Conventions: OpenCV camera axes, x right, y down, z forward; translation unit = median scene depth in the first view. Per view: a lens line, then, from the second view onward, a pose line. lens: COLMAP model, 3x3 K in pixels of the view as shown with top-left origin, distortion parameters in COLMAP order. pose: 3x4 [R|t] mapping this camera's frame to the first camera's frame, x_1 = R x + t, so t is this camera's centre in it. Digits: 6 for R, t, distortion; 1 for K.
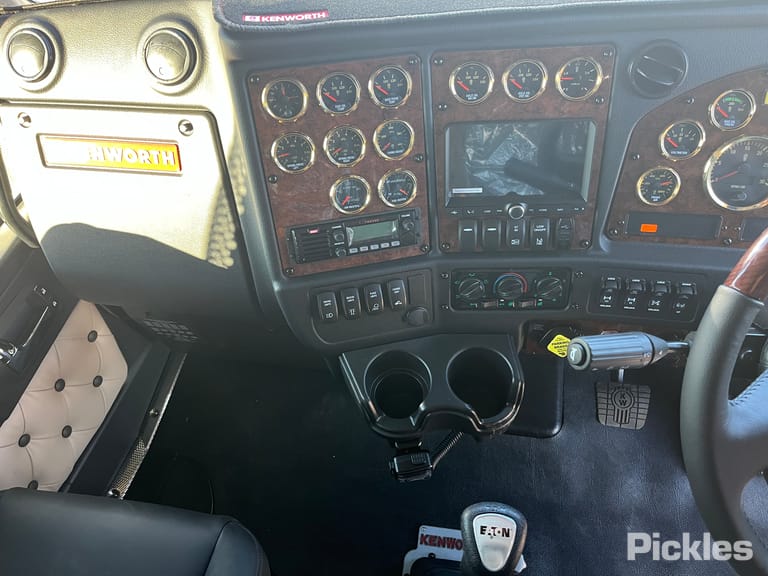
lens RADIAL K [[582.9, 0, 382.8], [0, 582.9, 283.4], [0, 0, 1]] dist [0.059739, -0.083695]
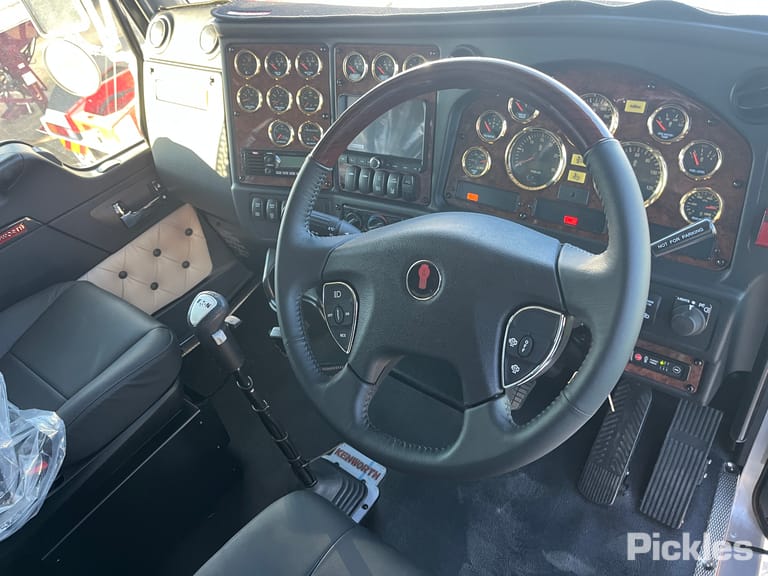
lens RADIAL K [[582.9, 0, 382.1], [0, 582.9, 287.0], [0, 0, 1]] dist [0.059739, -0.083695]
pose [[0.873182, 0.244964, -0.421363, 0.872412], [-0.284377, 0.958169, -0.032267, 0.192876], [0.395833, 0.148001, 0.906318, -0.198686]]
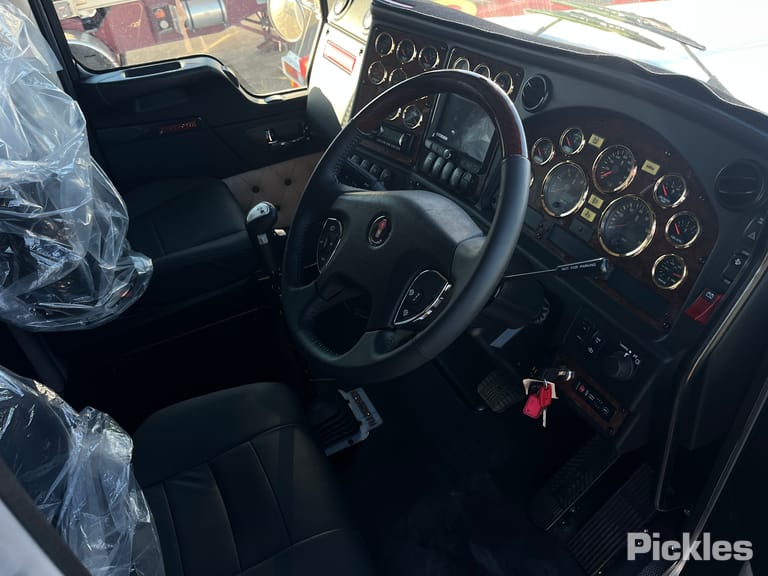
lens RADIAL K [[582.9, 0, 390.0], [0, 582.9, 288.0], [0, 0, 1]] dist [0.059739, -0.083695]
pose [[0.592483, 0.523475, -0.612322, 1.261784], [-0.612943, 0.786167, 0.079011, 0.129113], [0.522748, 0.328506, 0.786651, -0.206654]]
